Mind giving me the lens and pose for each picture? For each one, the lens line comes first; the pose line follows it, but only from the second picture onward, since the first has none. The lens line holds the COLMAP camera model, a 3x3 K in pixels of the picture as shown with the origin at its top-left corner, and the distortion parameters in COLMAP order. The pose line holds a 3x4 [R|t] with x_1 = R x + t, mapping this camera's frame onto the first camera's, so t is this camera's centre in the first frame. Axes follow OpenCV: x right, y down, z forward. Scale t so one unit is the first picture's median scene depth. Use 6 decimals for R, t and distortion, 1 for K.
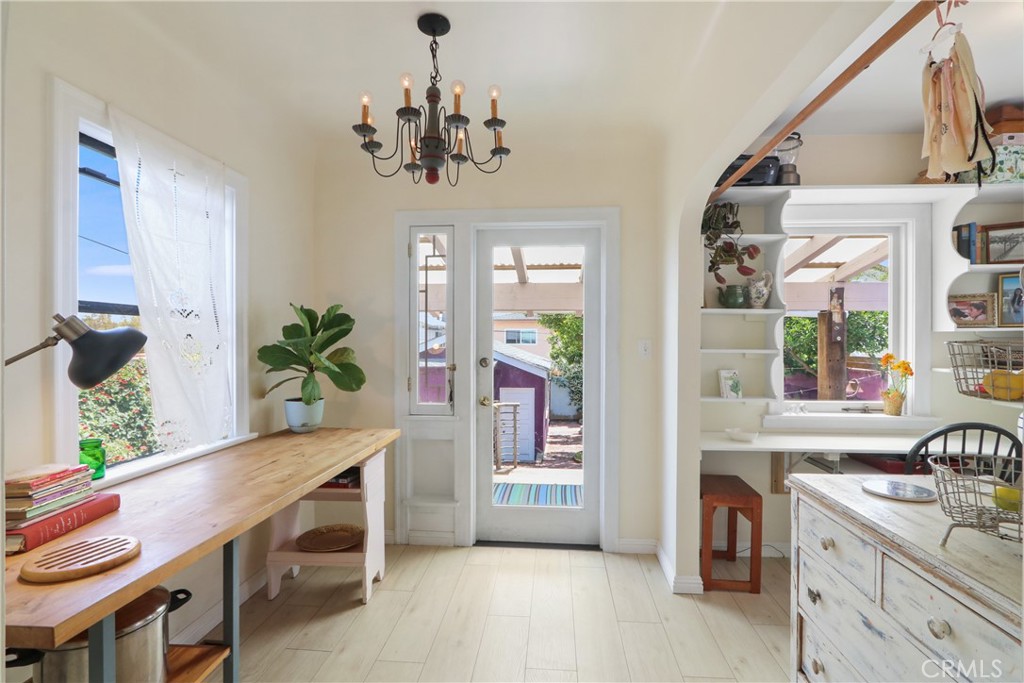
lens RADIAL K [[475.3, 0, 519.0], [0, 475.3, 343.6], [0, 0, 1]] dist [-0.010555, 0.000705]
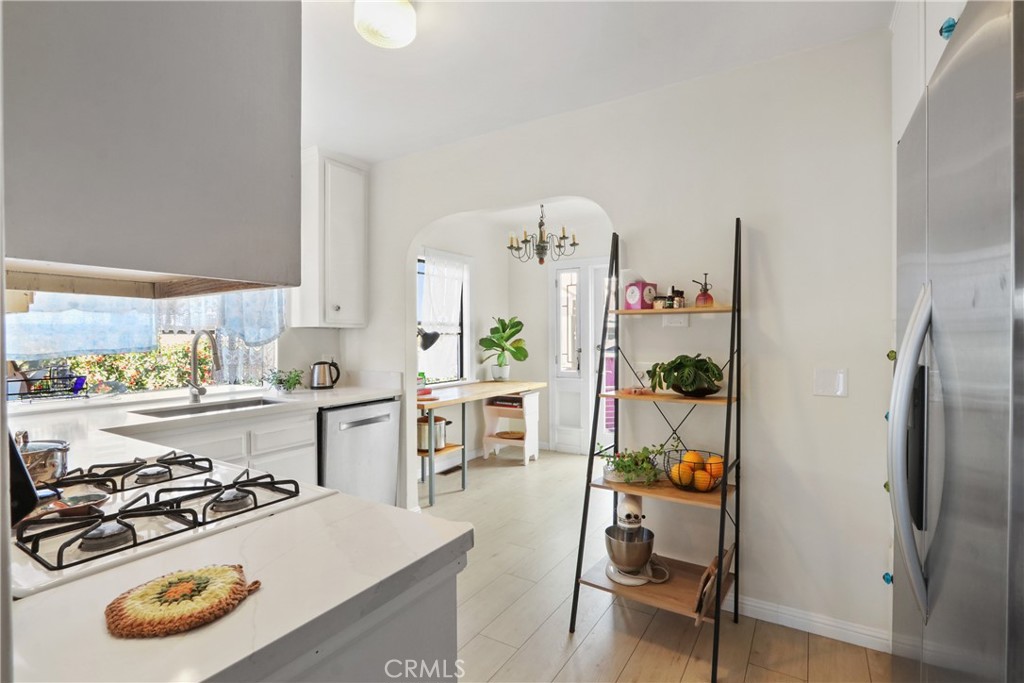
lens RADIAL K [[475.3, 0, 513.5], [0, 475.3, 343.1], [0, 0, 1]] dist [-0.010555, 0.000705]
pose [[0.886505, -0.000671, -0.462719, 0.527469], [0.004056, 0.999972, 0.006321, 0.013587], [0.462701, -0.007481, 0.886483, -0.751047]]
